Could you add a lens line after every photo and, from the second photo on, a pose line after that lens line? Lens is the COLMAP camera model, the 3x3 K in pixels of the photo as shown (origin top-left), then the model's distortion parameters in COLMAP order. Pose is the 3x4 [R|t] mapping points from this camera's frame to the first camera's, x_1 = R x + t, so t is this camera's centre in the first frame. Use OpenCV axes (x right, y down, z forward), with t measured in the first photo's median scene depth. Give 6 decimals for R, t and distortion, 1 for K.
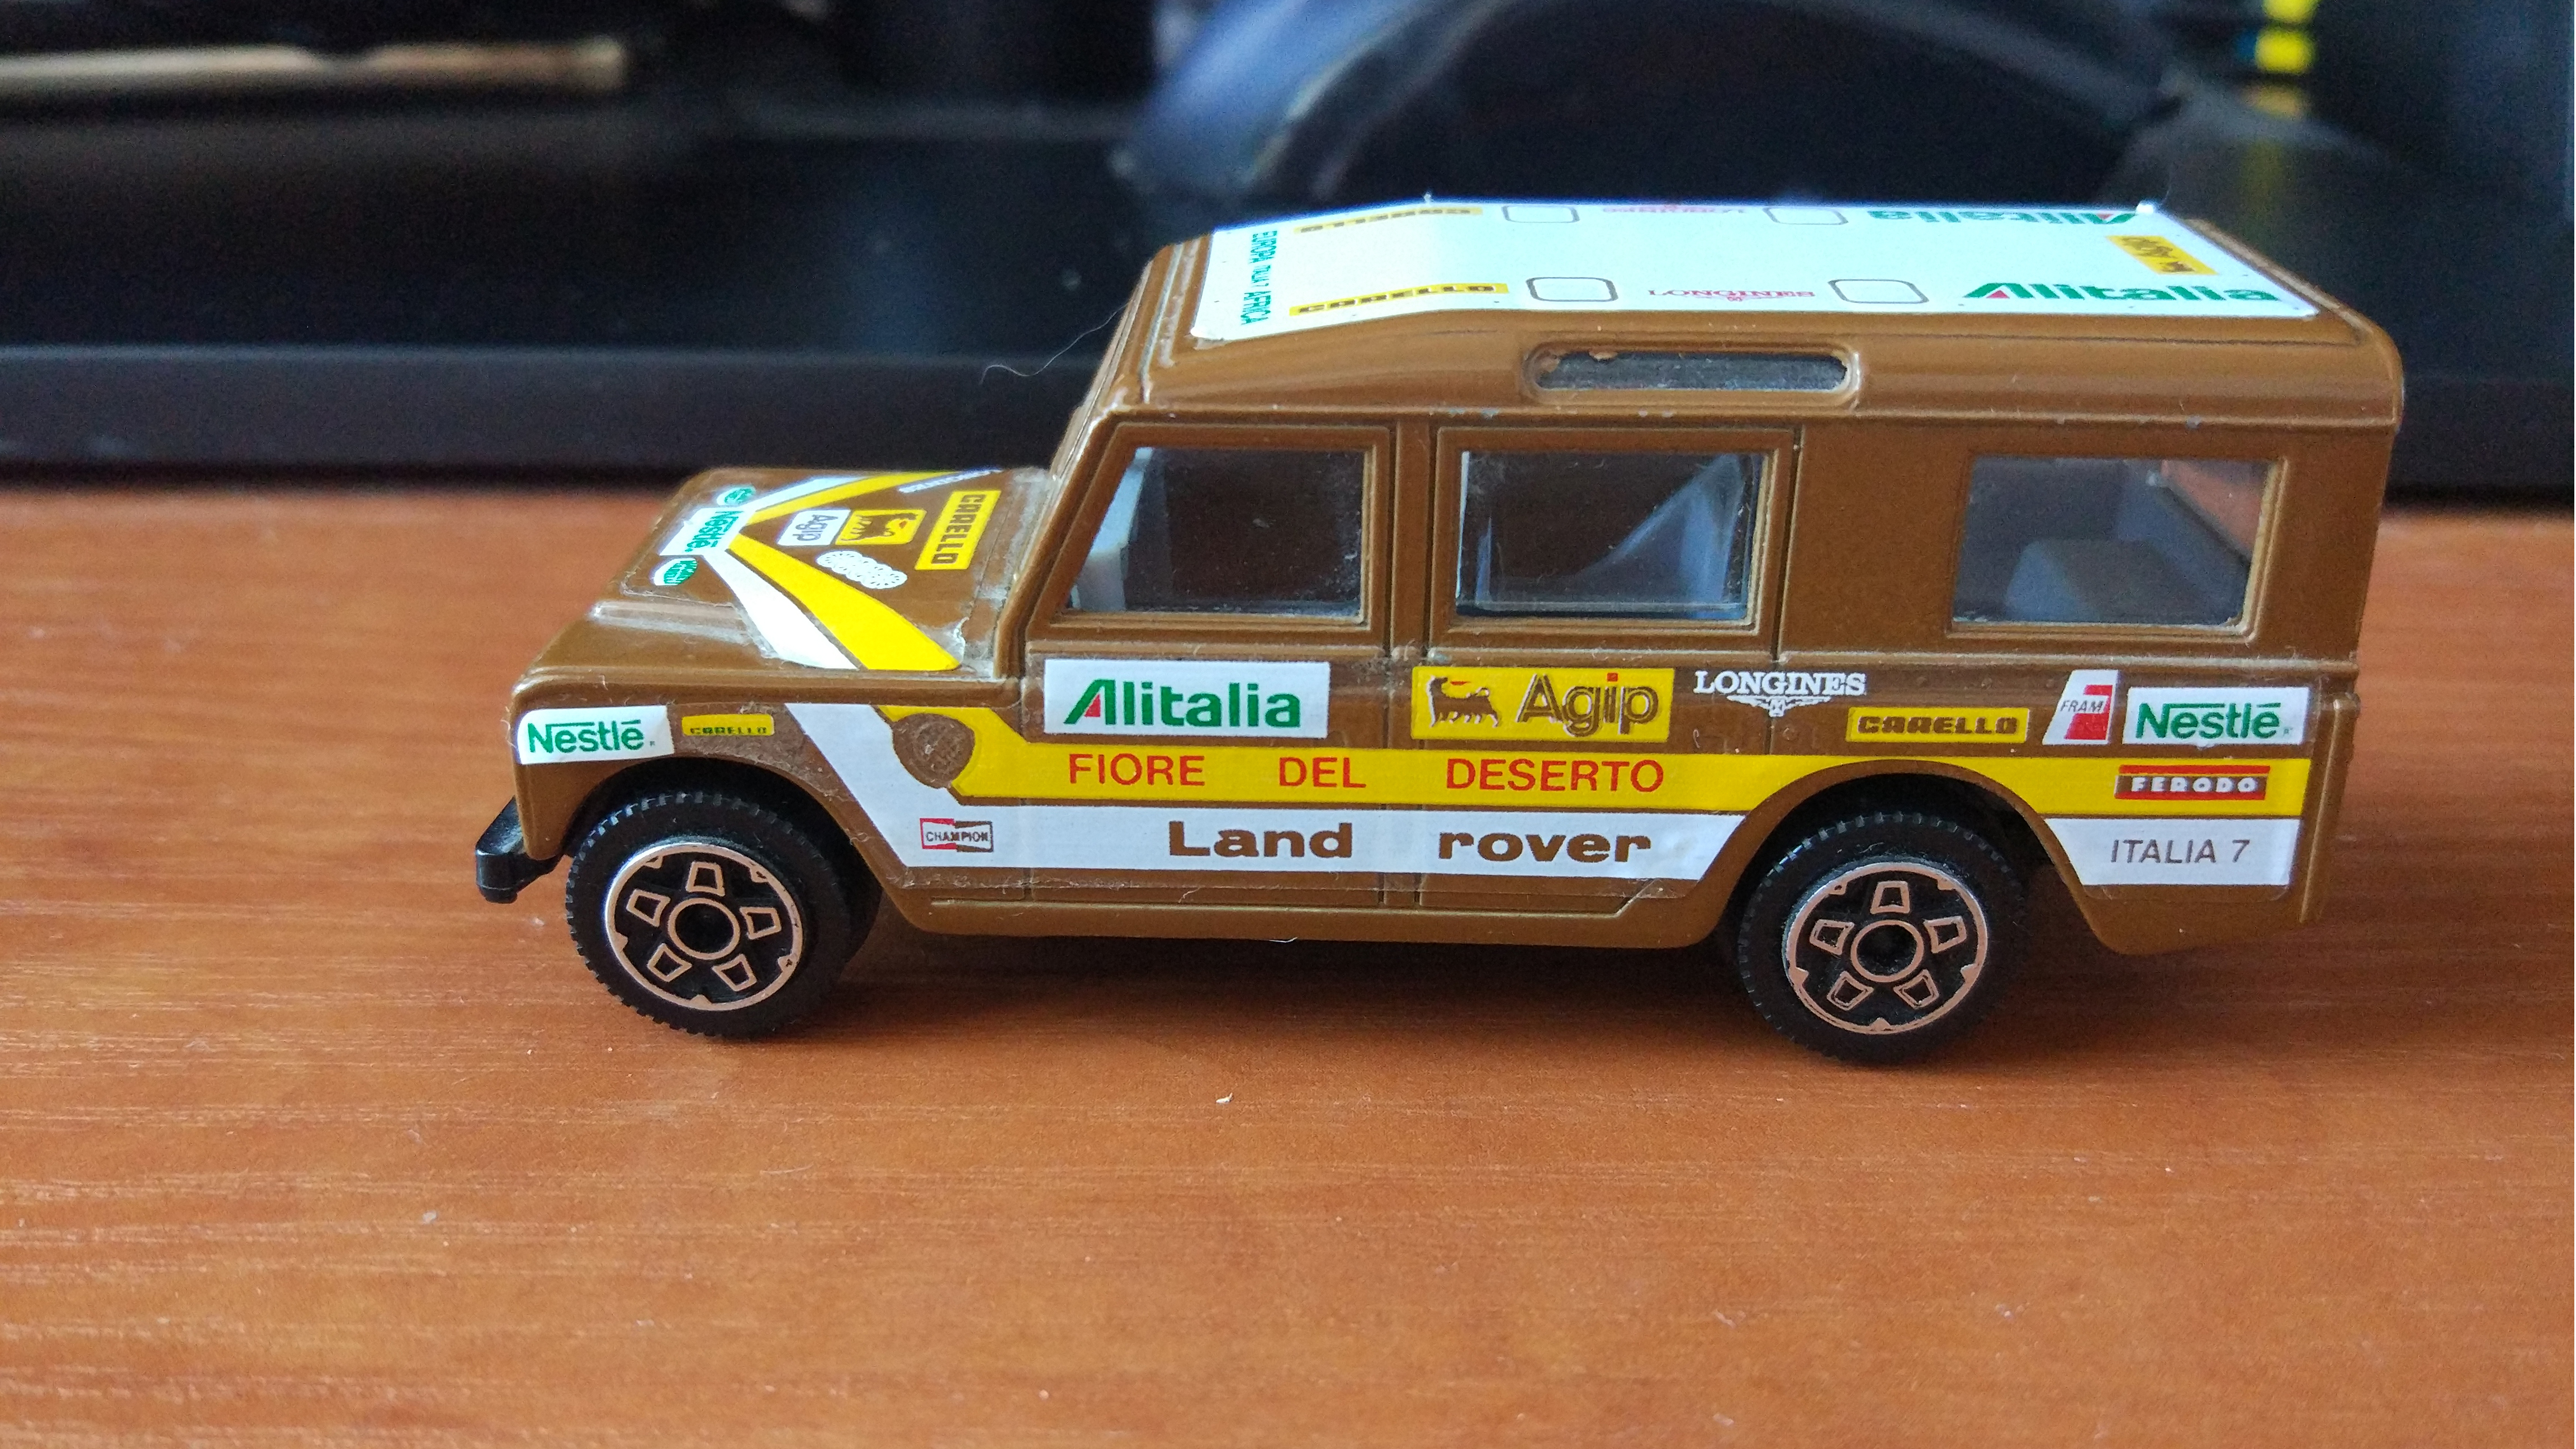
lens RADIAL K [[2228.1, 0, 1321.3], [0, 2228.1, 729.7], [0, 0, 1]] dist [0.062501, -0.147775]
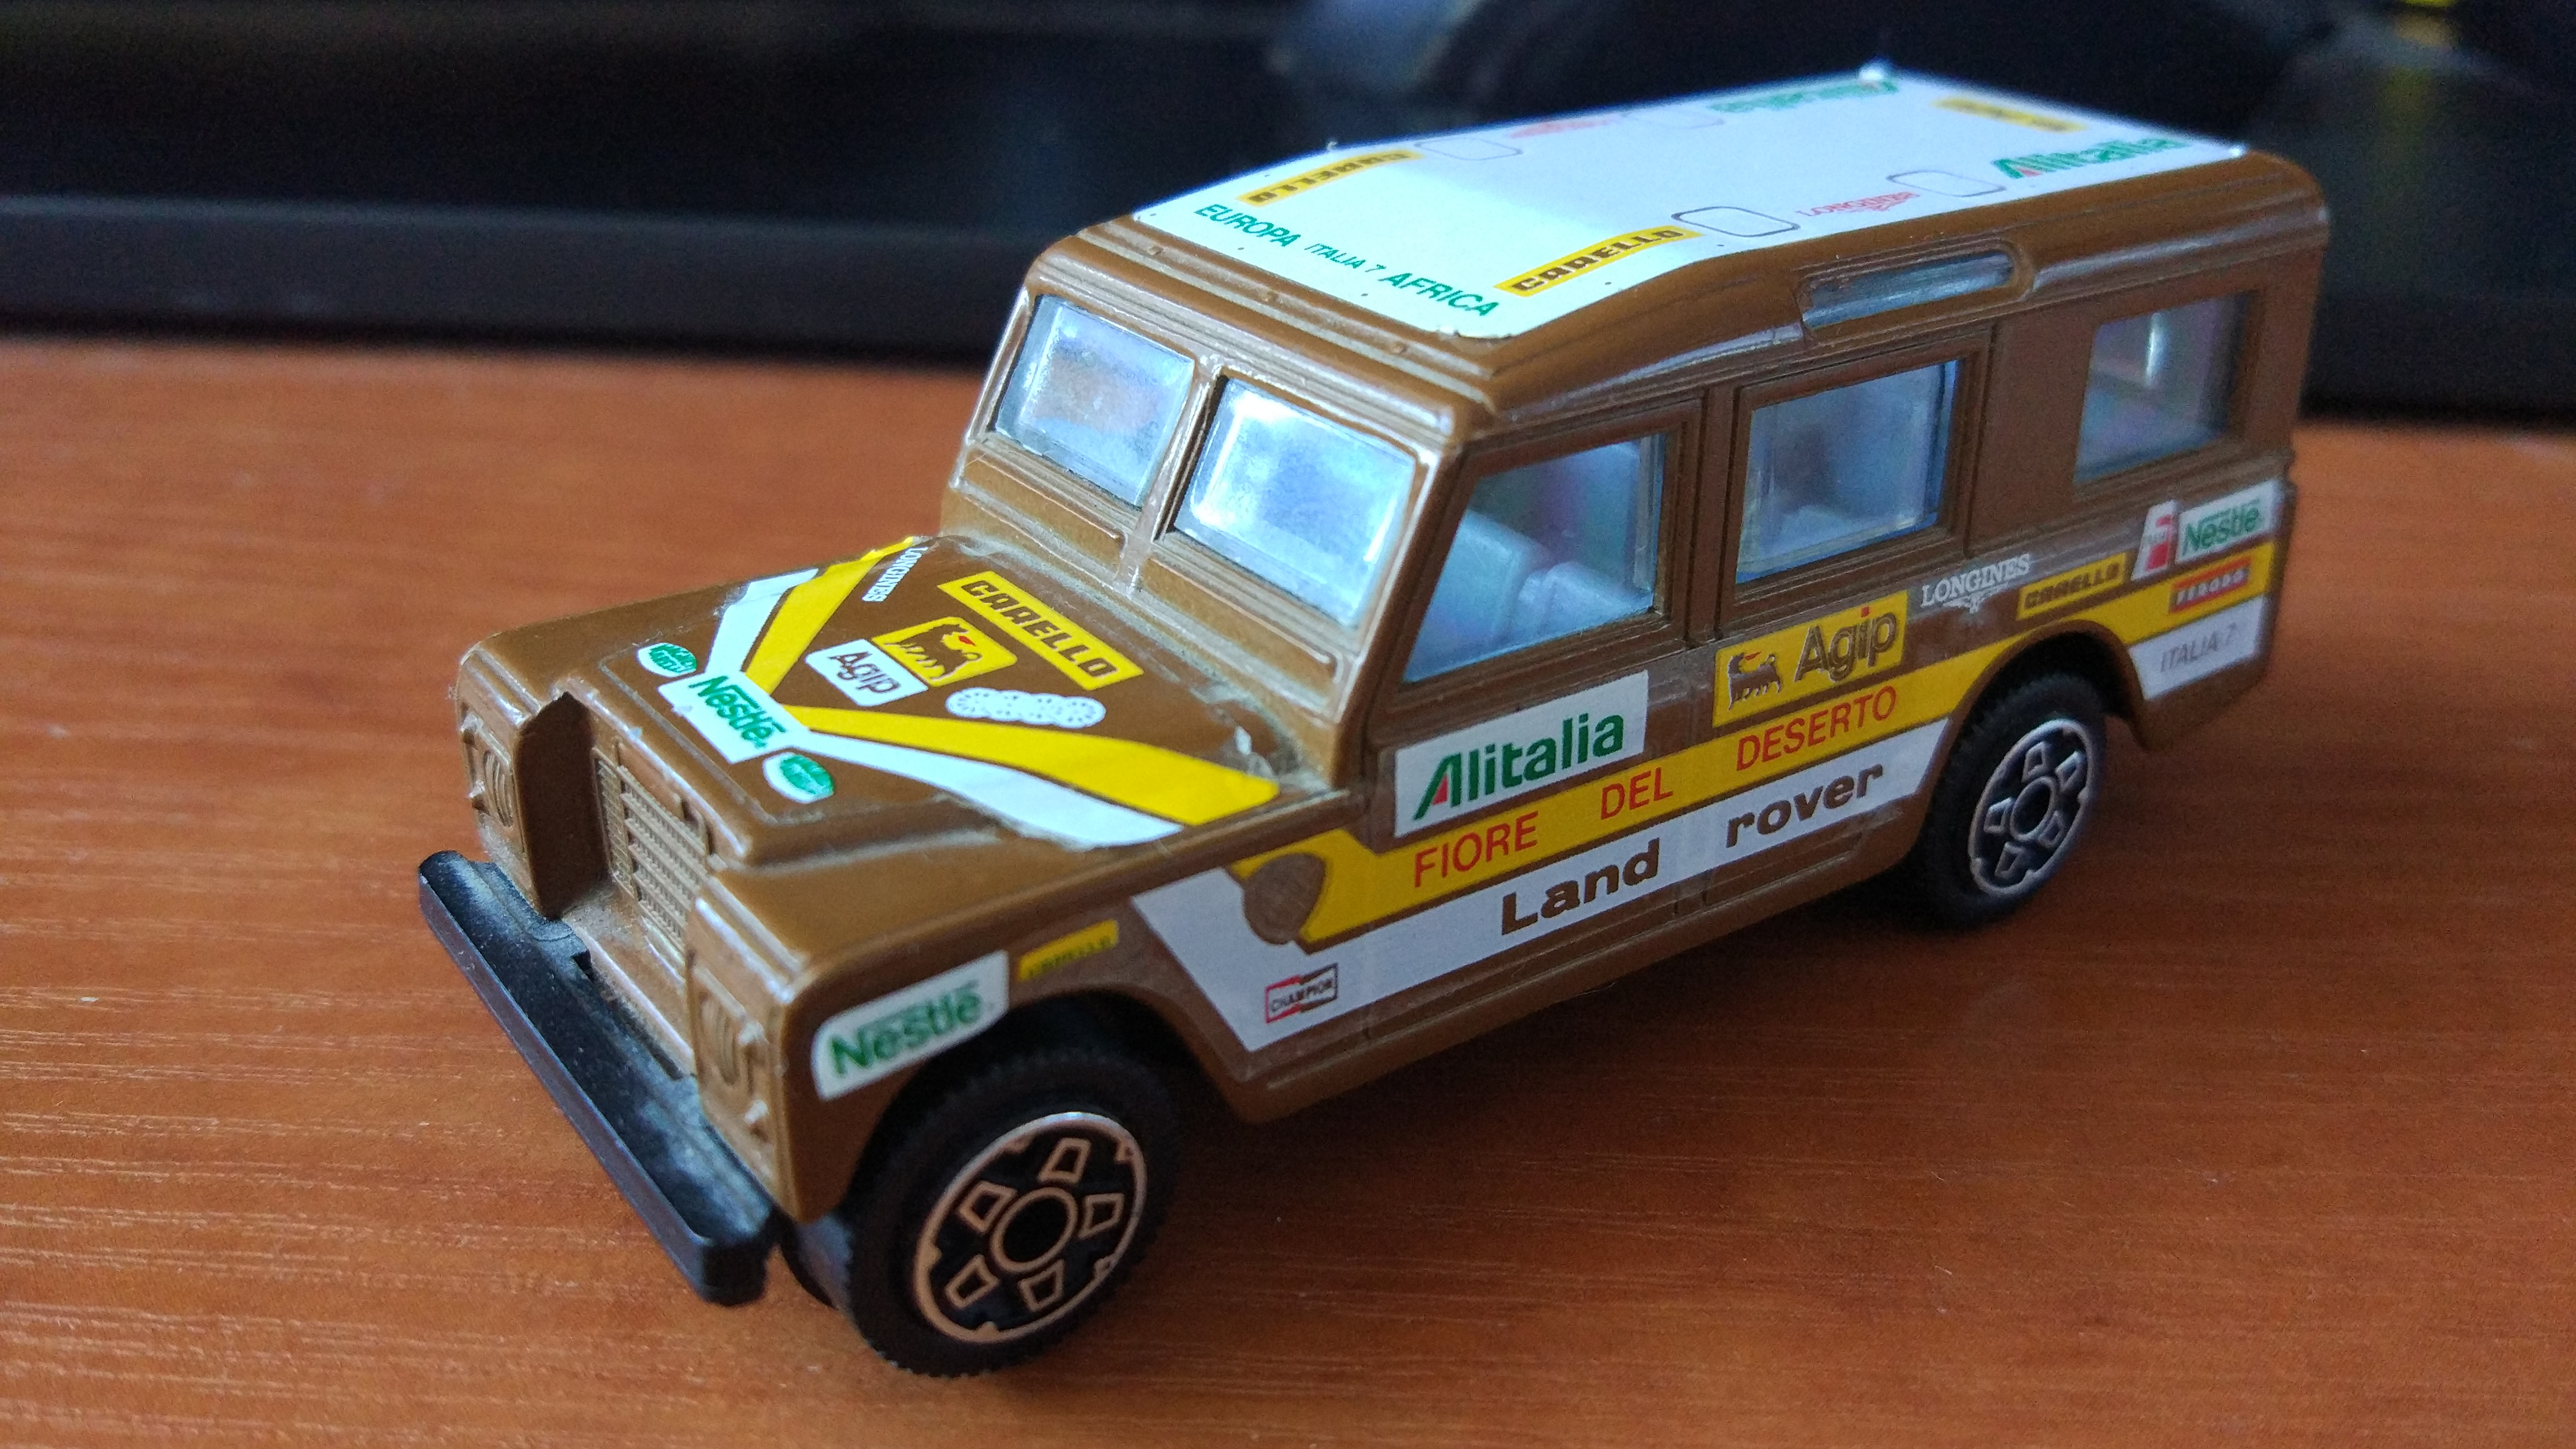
lens RADIAL K [[2228.1, 0, 1321.3], [0, 2228.1, 729.7], [0, 0, 1]] dist [0.062501, -0.147775]
pose [[0.787539, -0.258560, 0.559400, -0.591757], [0.232054, 0.965335, 0.119495, -0.140811], [-0.570906, 0.035704, 0.820239, 0.341661]]
